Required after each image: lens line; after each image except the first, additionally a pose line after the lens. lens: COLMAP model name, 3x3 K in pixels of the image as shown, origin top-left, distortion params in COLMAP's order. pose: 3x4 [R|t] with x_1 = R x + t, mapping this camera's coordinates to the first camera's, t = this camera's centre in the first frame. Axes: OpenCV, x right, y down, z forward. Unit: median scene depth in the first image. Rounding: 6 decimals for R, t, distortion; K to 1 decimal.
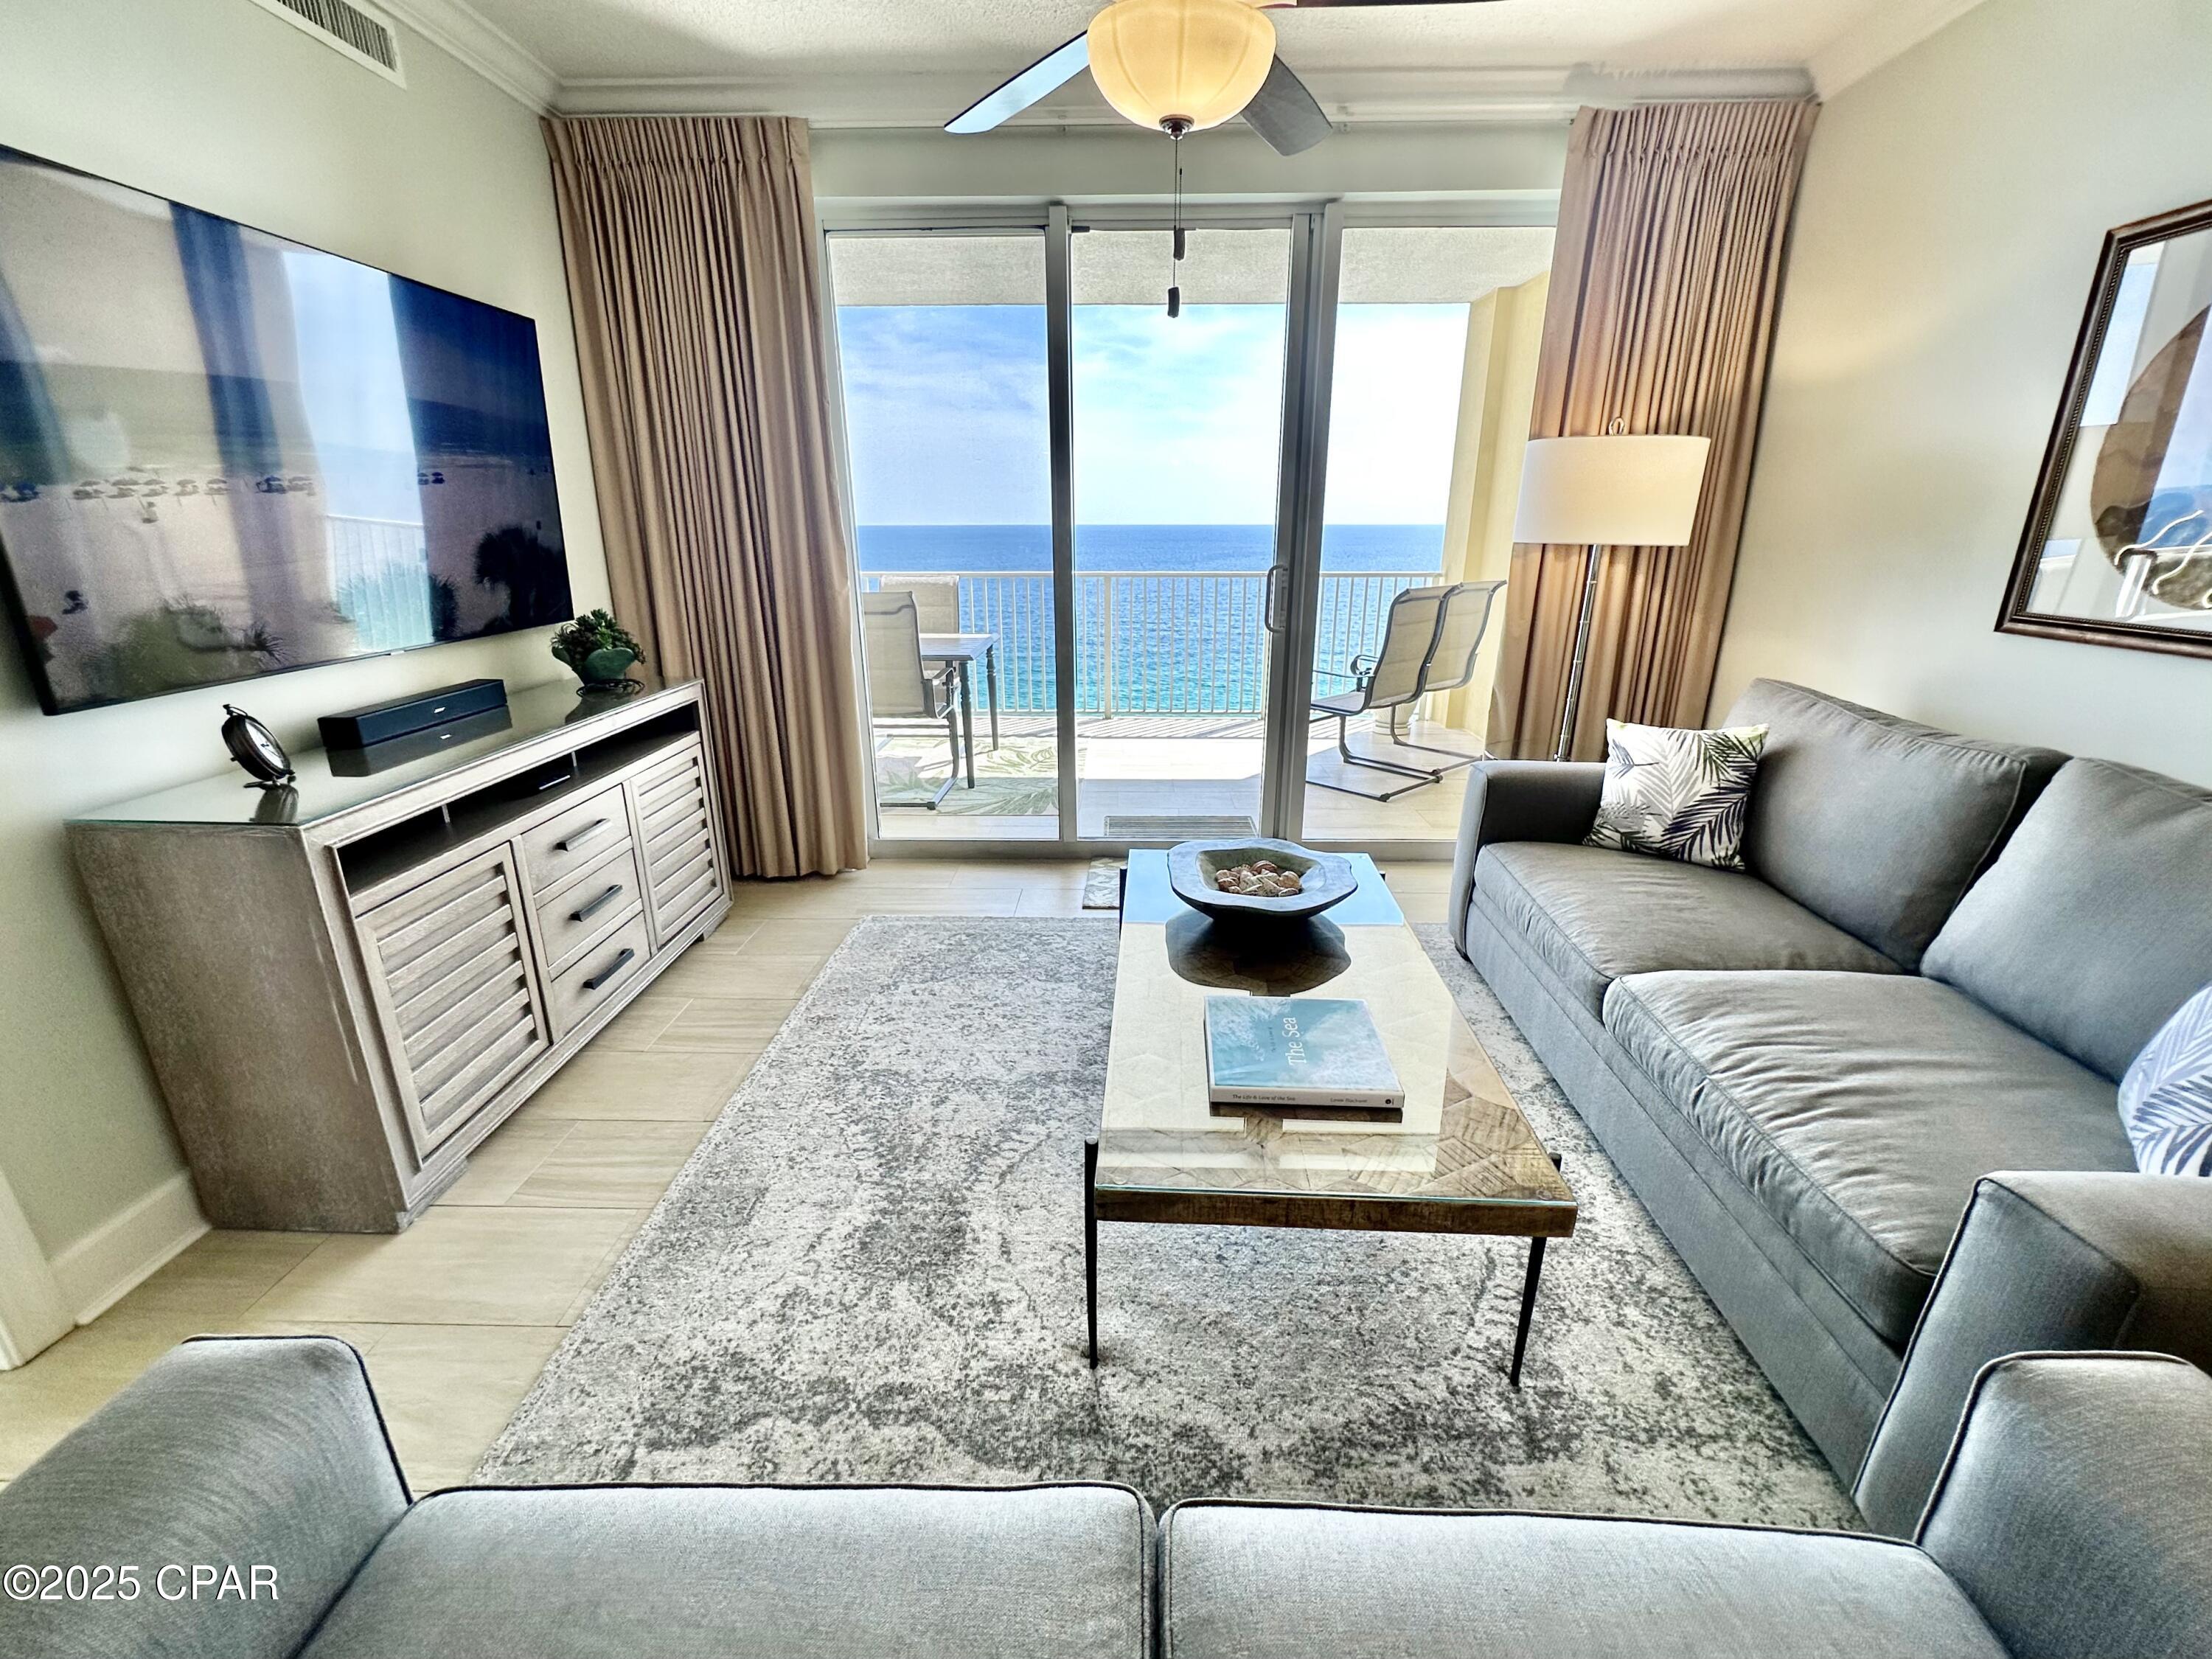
lens RADIAL K [[941.9, 0, 1106.0], [0, 941.9, 829.5], [0, 0, 1]] dist [-0.005248, 0.003354]
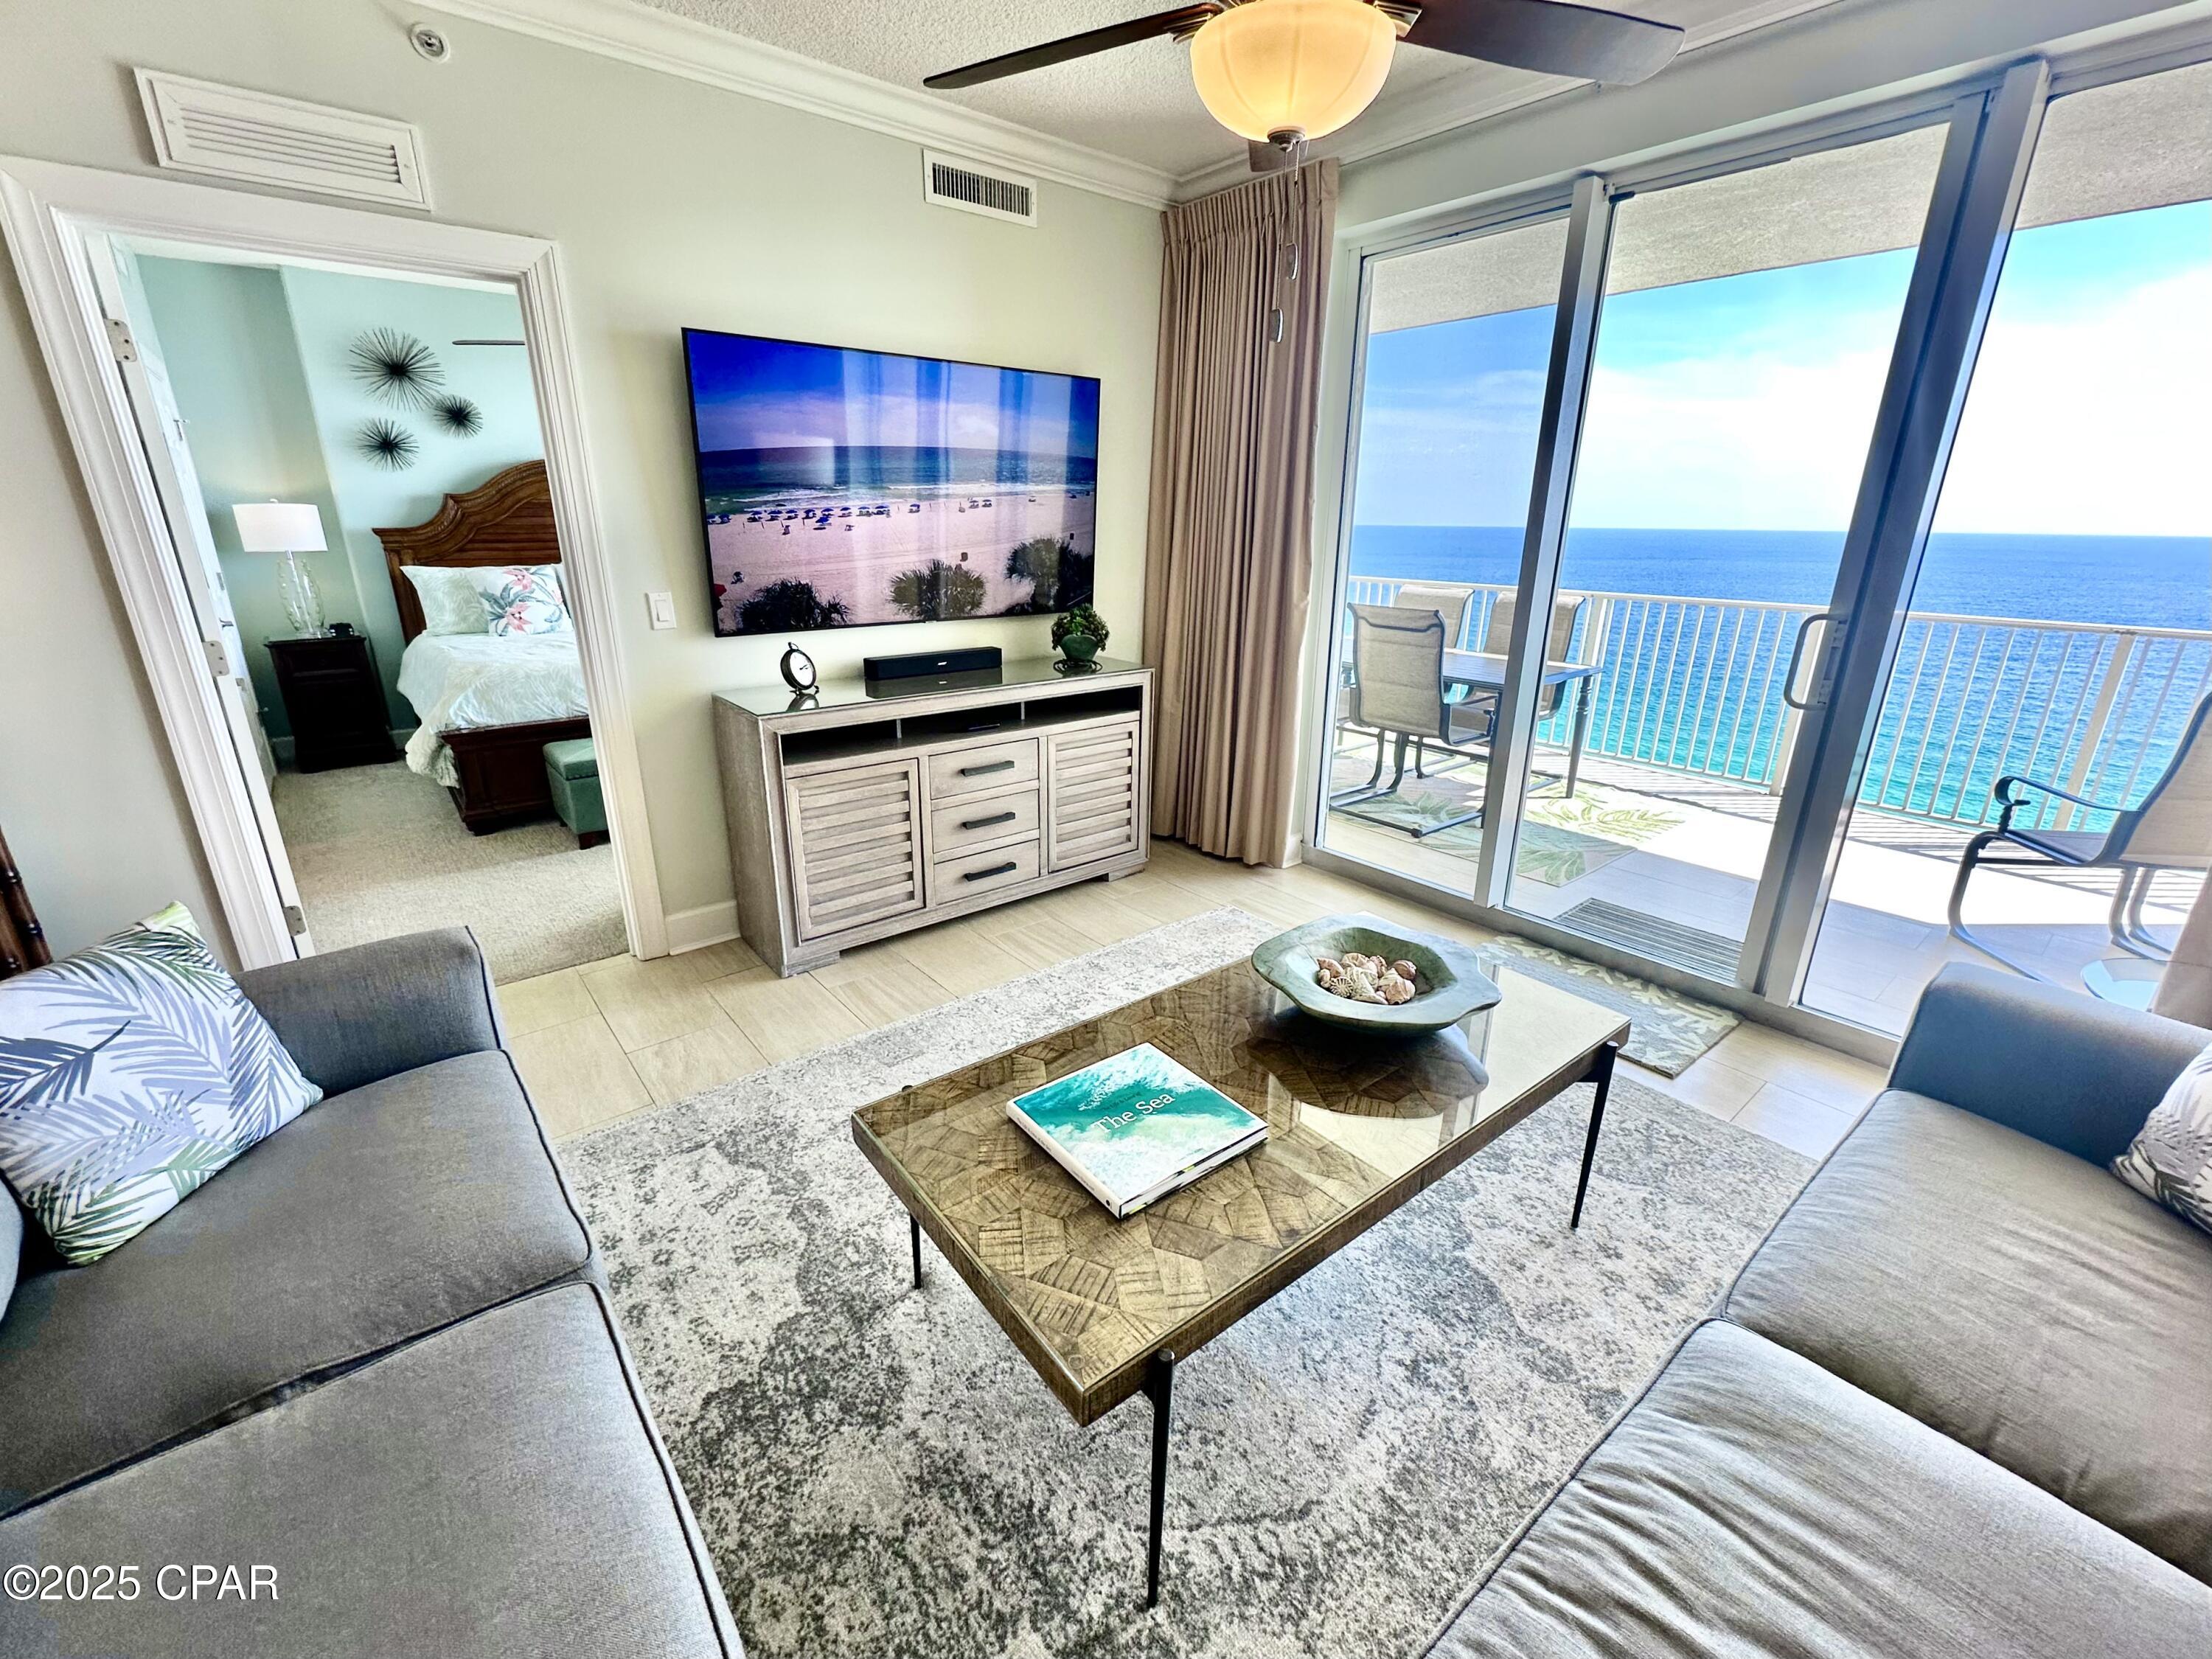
lens RADIAL K [[945.5, 0, 1103.6], [0, 945.5, 824.9], [0, 0, 1]] dist [-0.001319, 0.000961]
pose [[0.643741, 0.245868, -0.724670, 0.824481], [-0.248939, 0.962755, 0.105508, -0.150436], [0.723621, 0.112479, 0.680971, 0.313599]]
